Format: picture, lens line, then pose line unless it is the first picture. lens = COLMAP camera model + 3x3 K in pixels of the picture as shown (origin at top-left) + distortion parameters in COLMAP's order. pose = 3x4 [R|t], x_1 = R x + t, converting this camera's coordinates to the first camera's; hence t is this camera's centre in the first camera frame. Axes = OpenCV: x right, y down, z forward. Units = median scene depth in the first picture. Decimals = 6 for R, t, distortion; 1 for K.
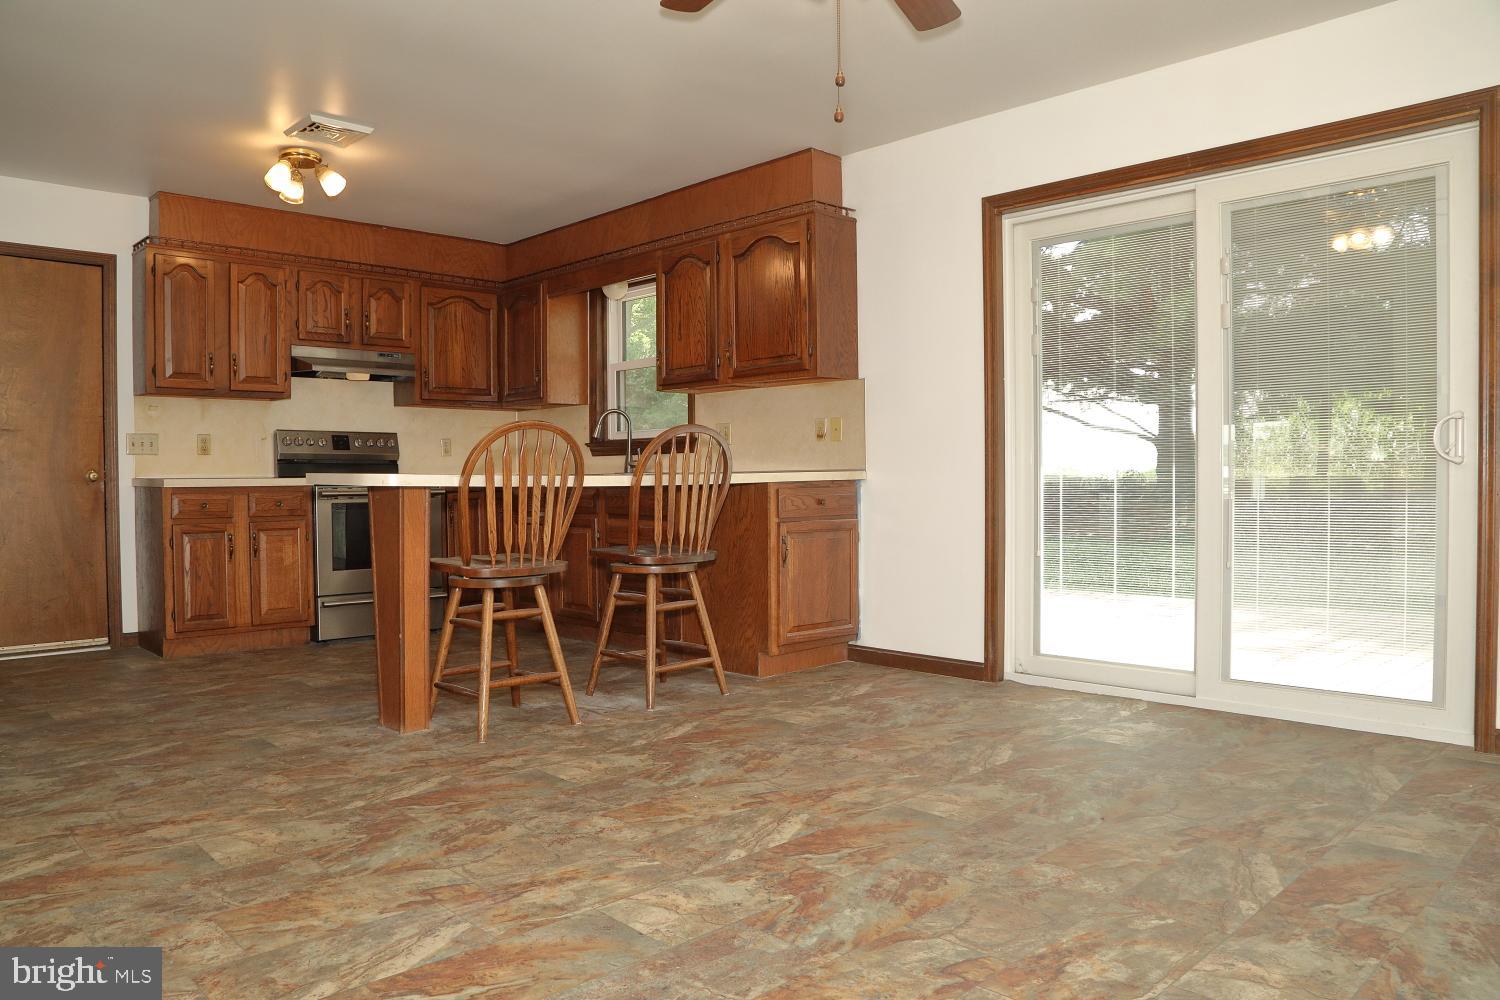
lens RADIAL K [[1045.0, 0, 746.3], [0, 1045.0, 503.2], [0, 0, 1]] dist [-0.119458, 0.058742]
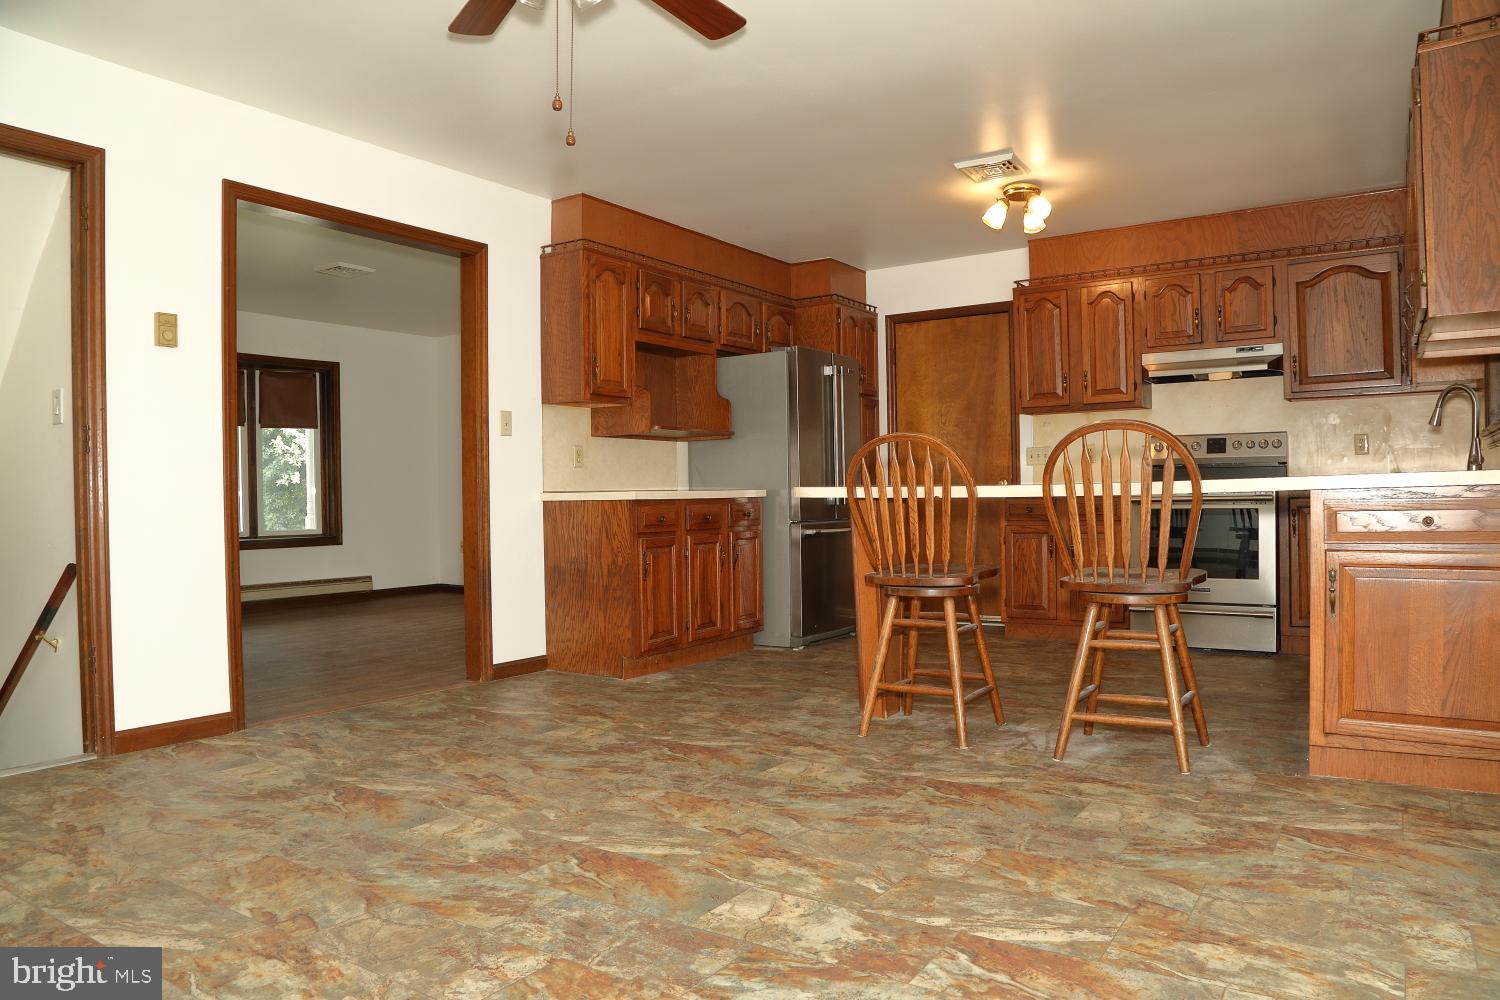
lens RADIAL K [[1021.1, 0, 747.8], [0, 1021.1, 505.8], [0, 0, 1]] dist [-0.123932, 0.062059]
pose [[0.213339, 0.014686, -0.976868, 0.500159], [-0.006994, 0.999884, 0.013505, -0.013845], [0.976953, 0.003952, 0.213417, 0.443812]]
